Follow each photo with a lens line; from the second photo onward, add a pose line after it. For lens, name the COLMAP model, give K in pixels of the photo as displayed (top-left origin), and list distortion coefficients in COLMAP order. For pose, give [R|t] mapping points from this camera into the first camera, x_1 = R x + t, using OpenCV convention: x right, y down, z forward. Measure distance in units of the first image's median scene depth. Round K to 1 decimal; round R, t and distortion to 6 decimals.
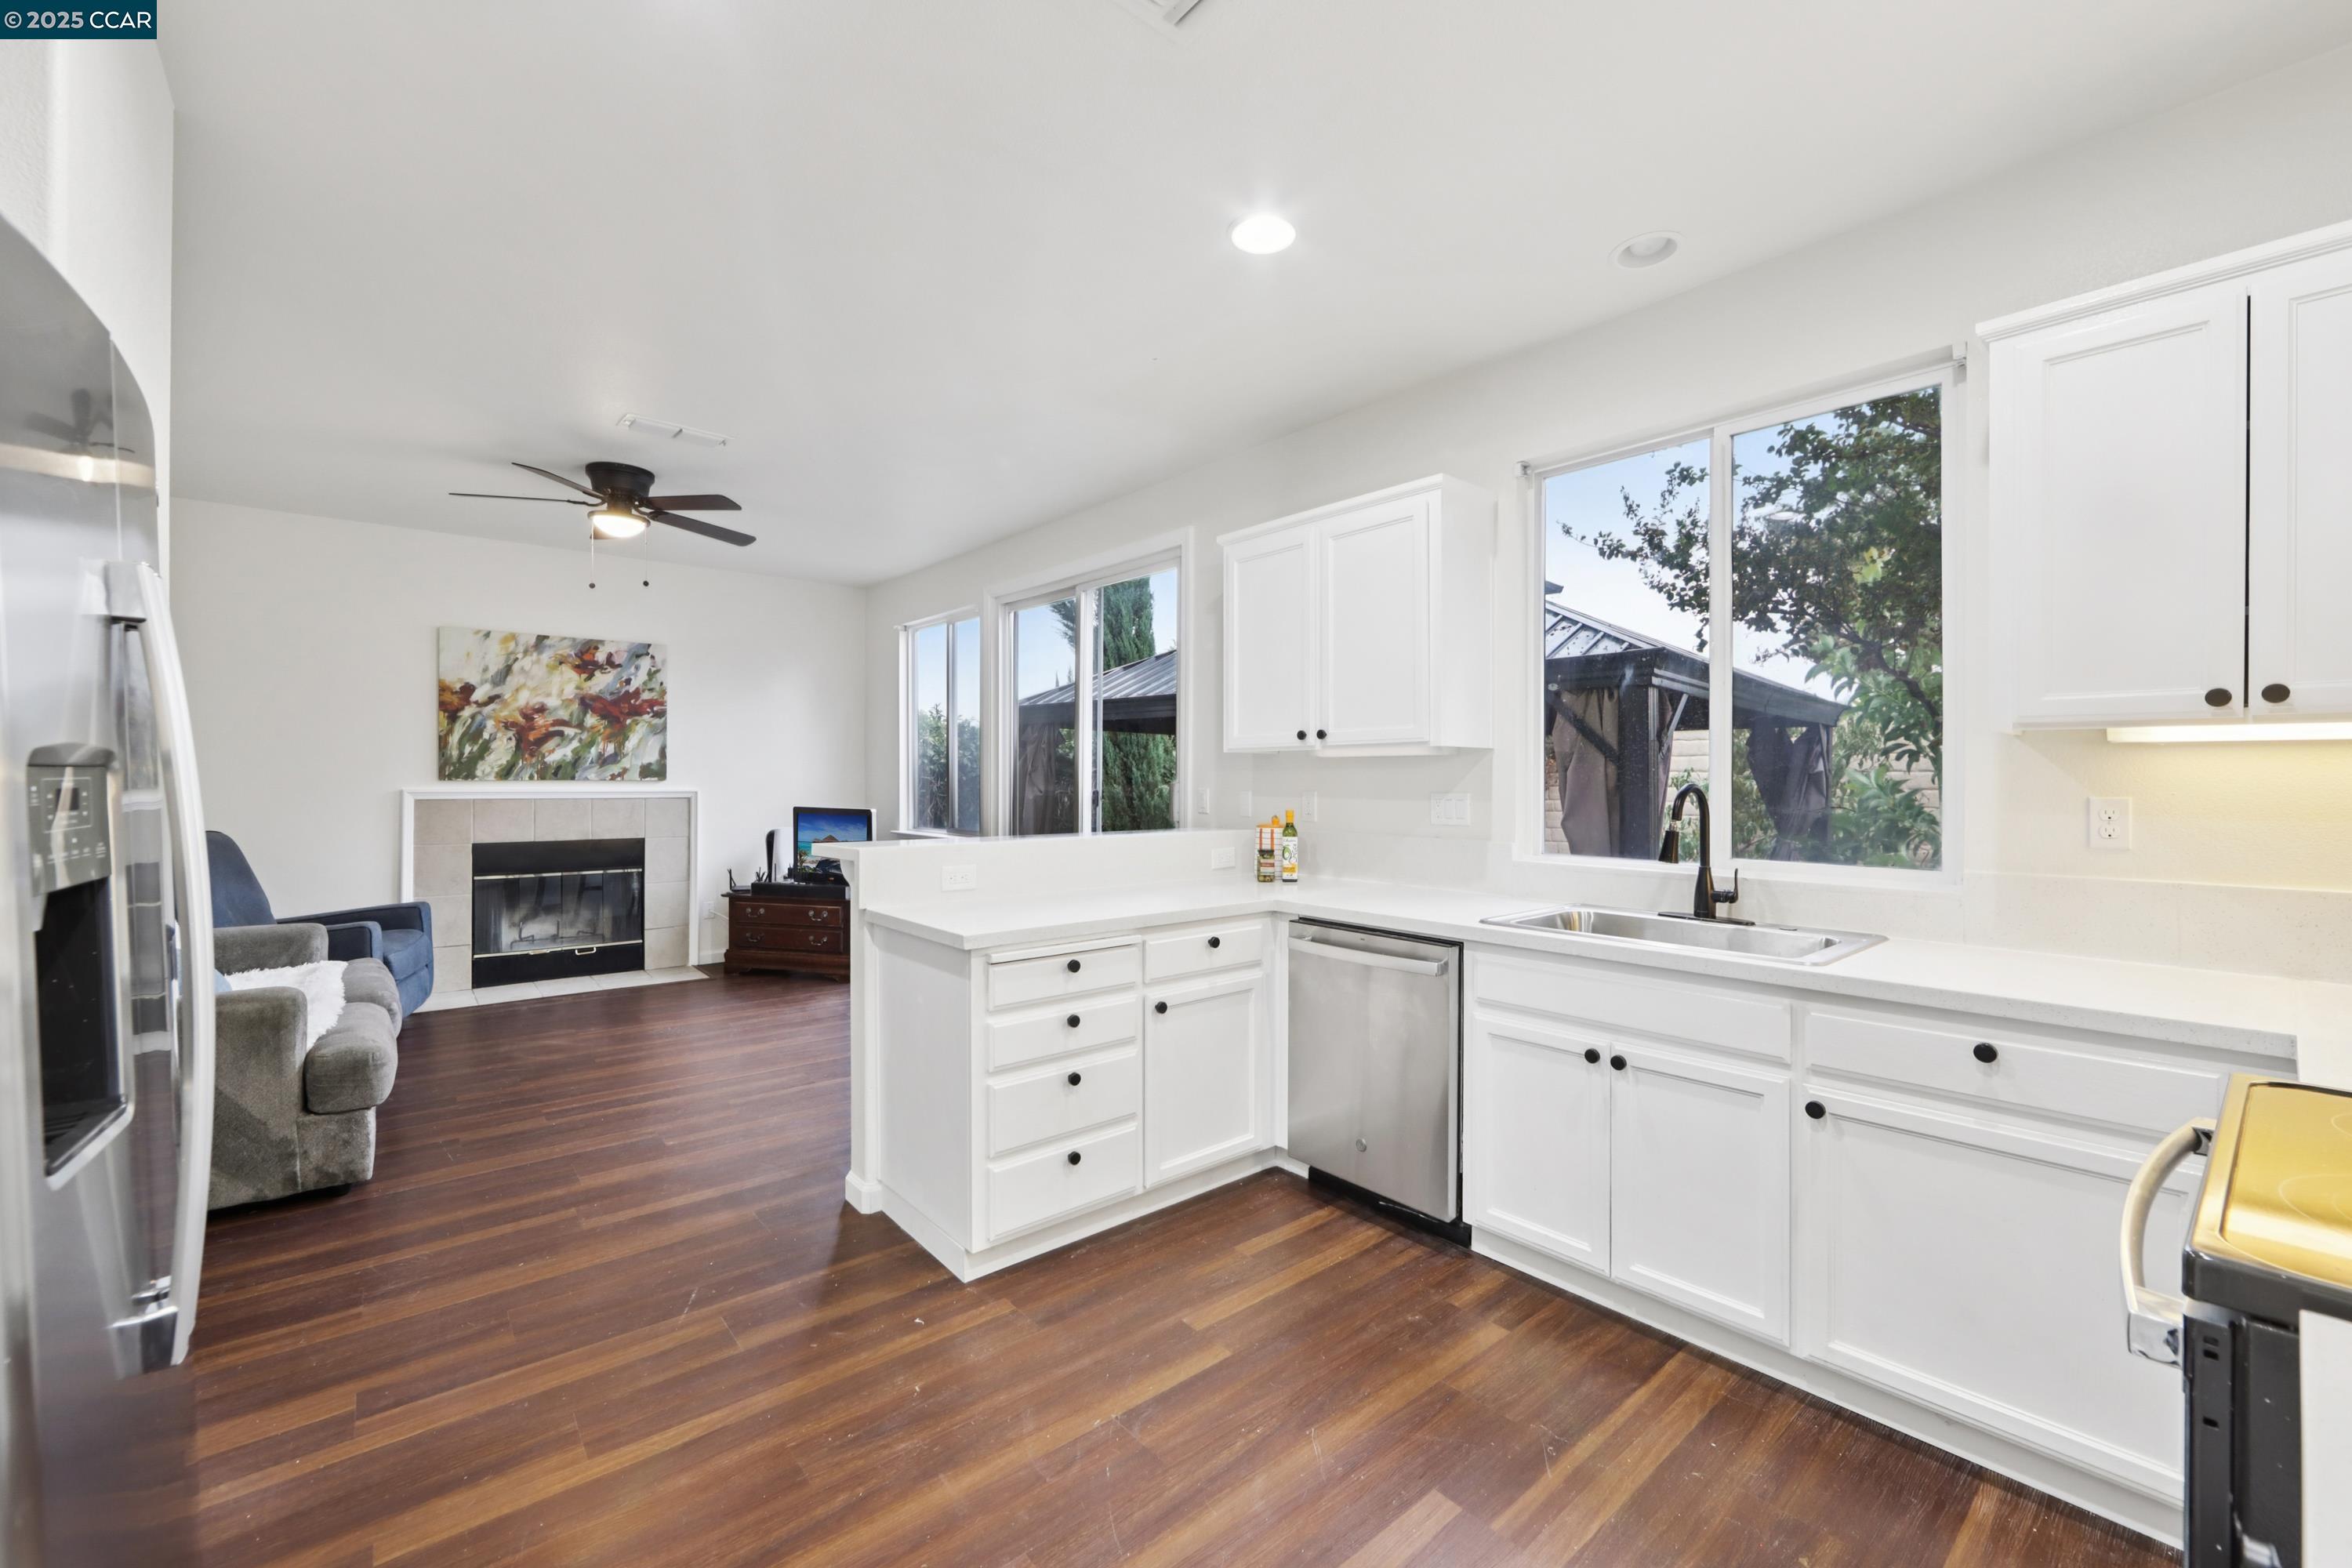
lens RADIAL K [[959.8, 0, 1212.8], [0, 959.8, 775.8], [0, 0, 1]] dist [-0.000942, -0.000099]
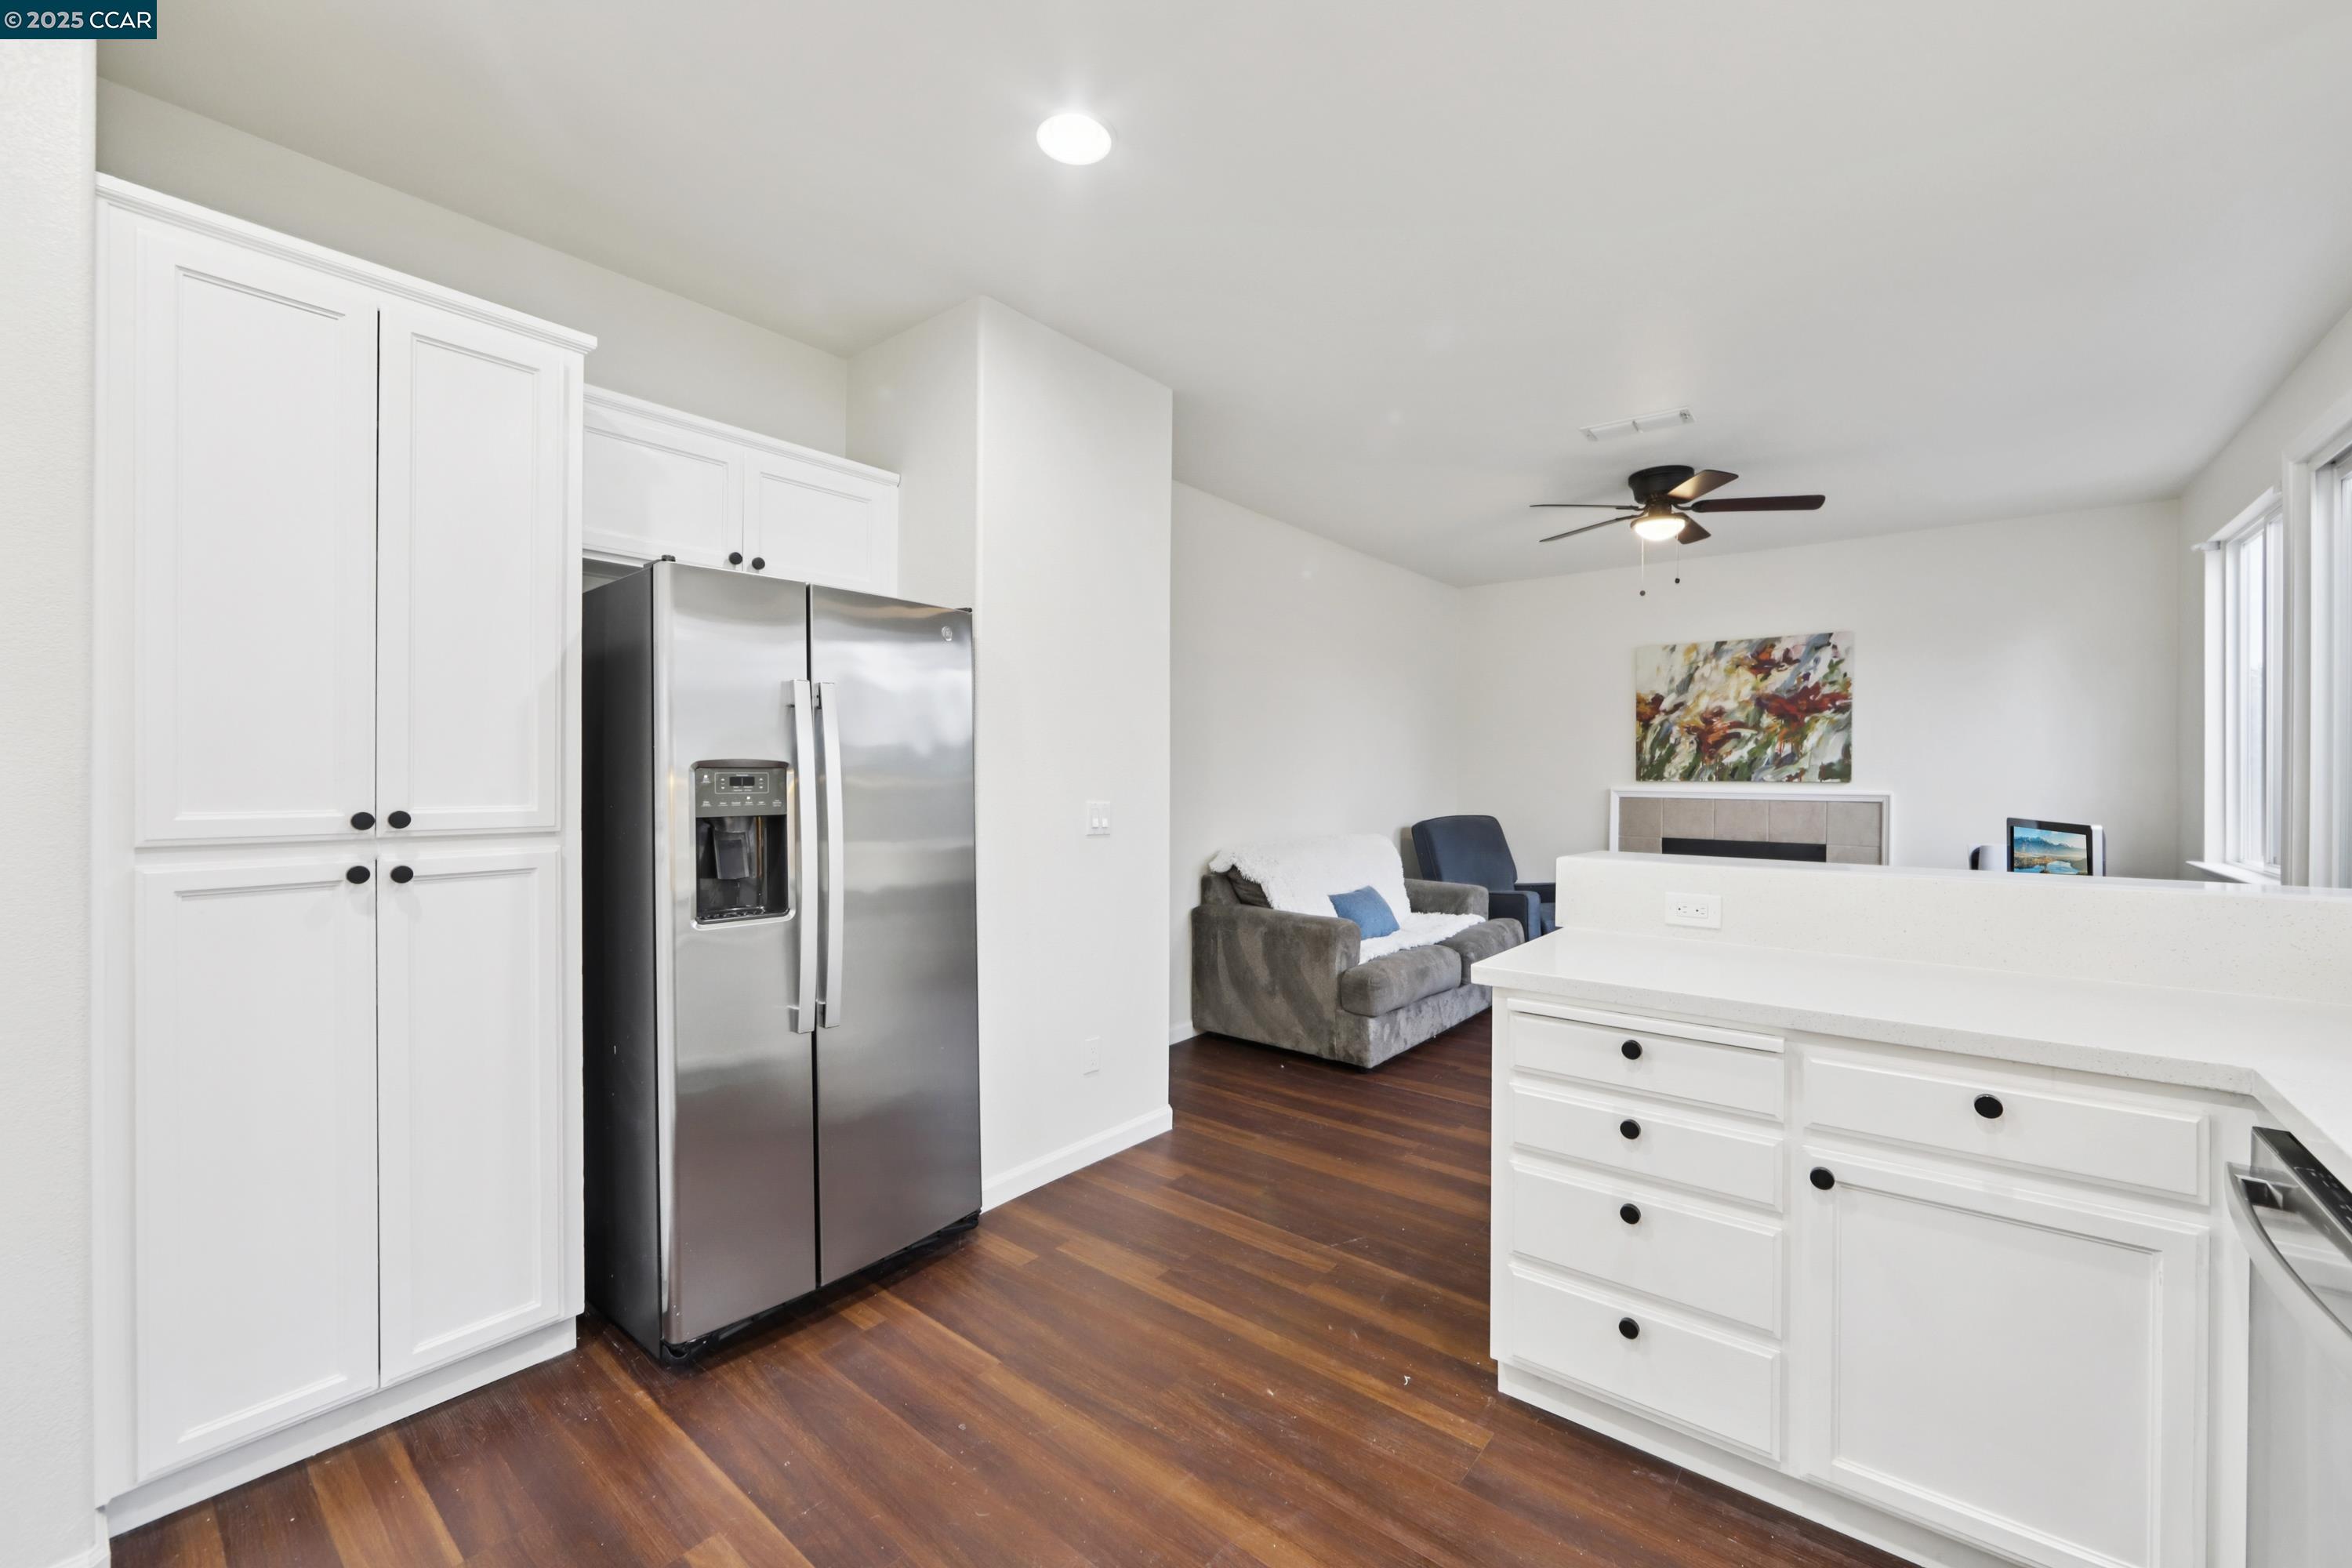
lens RADIAL K [[948.2, 0, 1181.5], [0, 948.2, 775.5], [0, 0, 1]] dist [-0.008408, -0.000021]
pose [[0.160074, -0.002512, -0.987102, 0.226327], [-0.001314, 0.999995, -0.002758, 0.002079], [0.987104, 0.001738, 0.160070, 0.274788]]
